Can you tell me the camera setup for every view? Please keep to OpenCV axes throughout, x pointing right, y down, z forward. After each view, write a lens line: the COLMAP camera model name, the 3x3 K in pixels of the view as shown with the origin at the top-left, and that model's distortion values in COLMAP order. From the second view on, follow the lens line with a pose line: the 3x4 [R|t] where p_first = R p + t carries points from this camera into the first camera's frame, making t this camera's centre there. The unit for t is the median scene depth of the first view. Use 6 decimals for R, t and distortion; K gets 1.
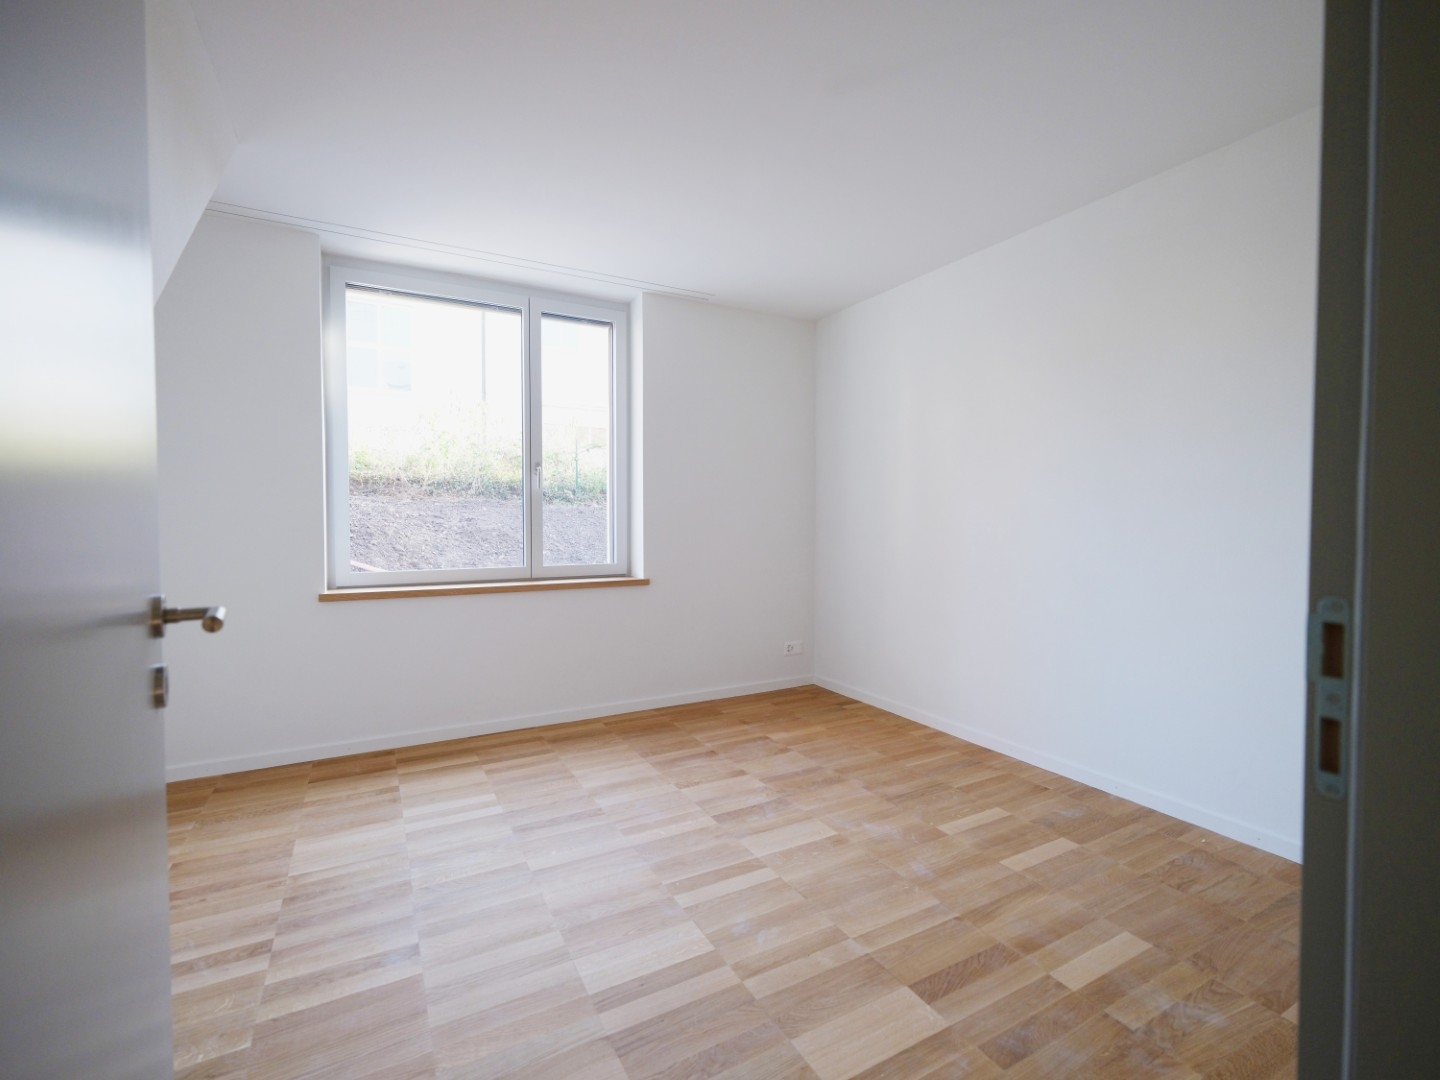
lens RADIAL K [[658.0, 0, 722.9], [0, 658.0, 538.4], [0, 0, 1]] dist [0.004241, 0.001054]
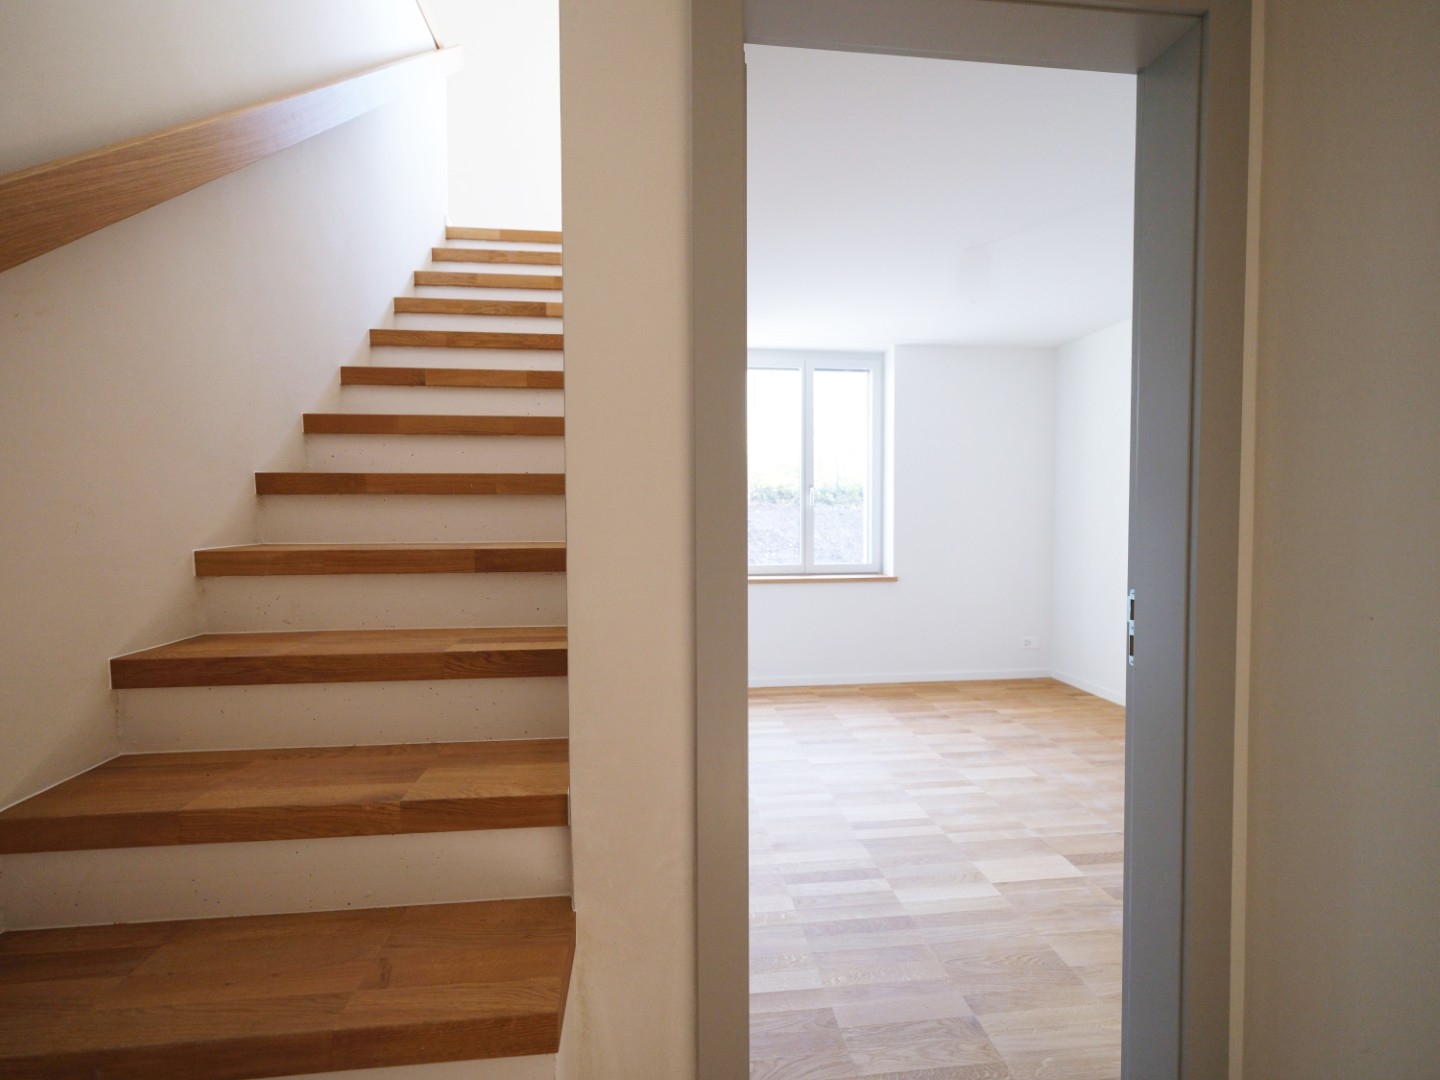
lens RADIAL K [[658.0, 0, 719.7], [0, 658.0, 535.4], [0, 0, 1]] dist [0.004241, 0.001054]
pose [[0.923965, 0.009227, -0.382365, 0.065088], [-0.009029, 0.999957, 0.002312, -0.020038], [0.382370, 0.001316, 0.924008, -0.341895]]
